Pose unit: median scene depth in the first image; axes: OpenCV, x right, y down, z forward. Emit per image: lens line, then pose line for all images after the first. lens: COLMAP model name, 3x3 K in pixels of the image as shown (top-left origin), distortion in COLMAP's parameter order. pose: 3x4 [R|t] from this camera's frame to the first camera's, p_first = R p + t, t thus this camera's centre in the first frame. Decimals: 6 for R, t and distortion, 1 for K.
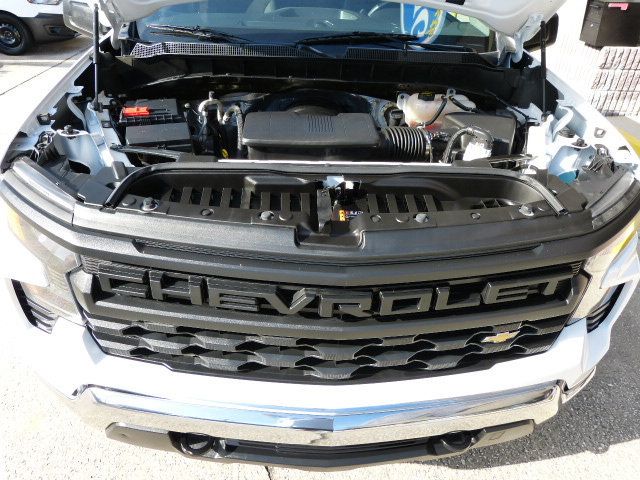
lens RADIAL K [[475.9, 0, 318.1], [0, 475.9, 241.0], [0, 0, 1]] dist [-0.039969, 0.033249]
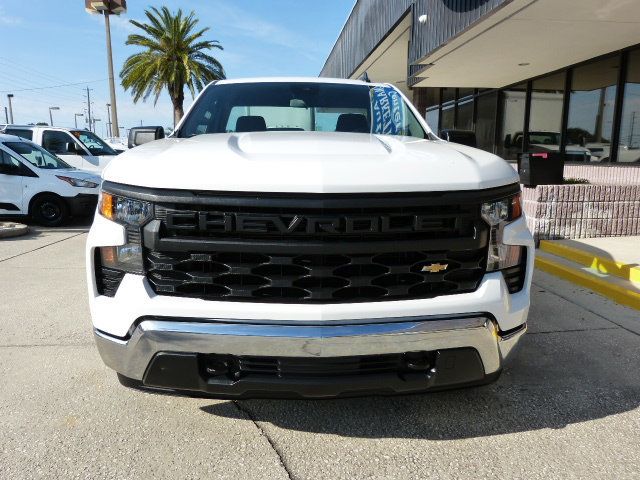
lens RADIAL K [[475.9, 0, 320.1], [0, 475.9, 239.4], [0, 0, 1]] dist [-0.039969, 0.033249]
pose [[0.999248, -0.035944, 0.014575, 0.013367], [0.038780, 0.919218, -0.391834, 0.480018], [0.000686, 0.392104, 0.919921, -0.260644]]
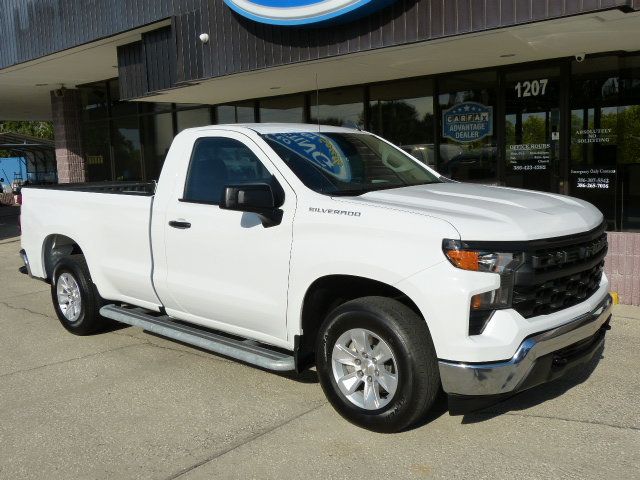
lens RADIAL K [[620.0, 0, 317.7], [0, 620.0, 235.1], [0, 0, 1]] dist [-0.036756, 0.000000]
pose [[0.694051, -0.148627, 0.704417, -1.980018], [0.441817, 0.860466, -0.253763, 0.154046], [-0.568411, 0.487348, 0.662873, -0.240364]]
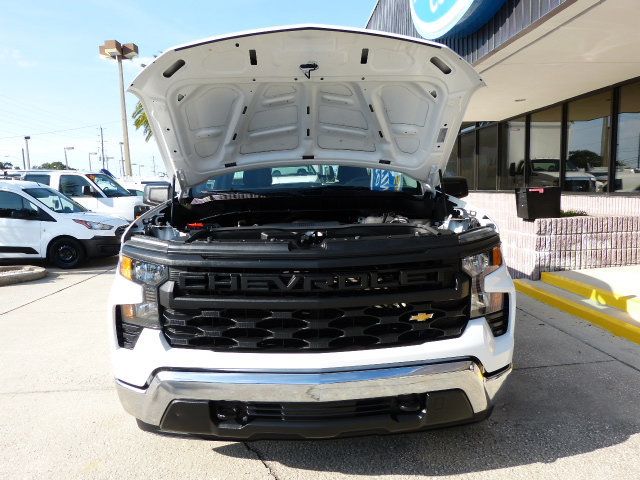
lens RADIAL K [[475.9, 0, 322.0], [0, 475.9, 241.9], [0, 0, 1]] dist [-0.039969, 0.033249]
pose [[0.998023, -0.062794, -0.002709, 0.051155], [0.055070, 0.894402, -0.443861, 0.473373], [0.030294, 0.442834, 0.896092, -0.394153]]
